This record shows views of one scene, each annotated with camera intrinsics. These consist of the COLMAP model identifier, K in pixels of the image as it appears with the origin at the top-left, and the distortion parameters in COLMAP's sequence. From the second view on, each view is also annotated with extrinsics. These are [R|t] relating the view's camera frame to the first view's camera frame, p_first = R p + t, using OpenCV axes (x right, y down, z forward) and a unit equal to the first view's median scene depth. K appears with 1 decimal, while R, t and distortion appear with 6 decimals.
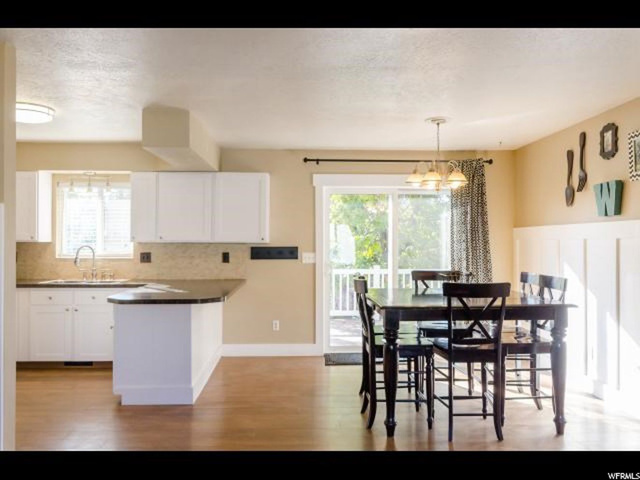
lens RADIAL K [[534.6, 0, 323.0], [0, 534.6, 240.3], [0, 0, 1]] dist [0.016622, -0.002053]
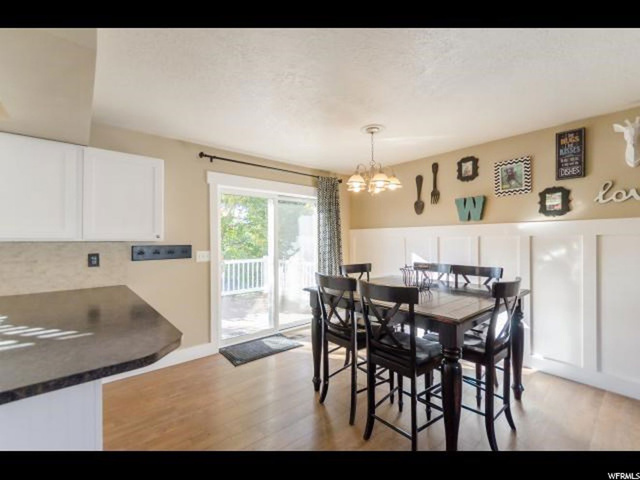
lens RADIAL K [[279.5, 0, 319.2], [0, 279.5, 240.5], [0, 0, 1]] dist [0.011811, -0.000832]
pose [[0.786383, -0.004861, 0.617720, -0.180686], [0.002008, 0.999984, 0.005313, 0.002024], [-0.617736, -0.002938, 0.786380, 0.479599]]
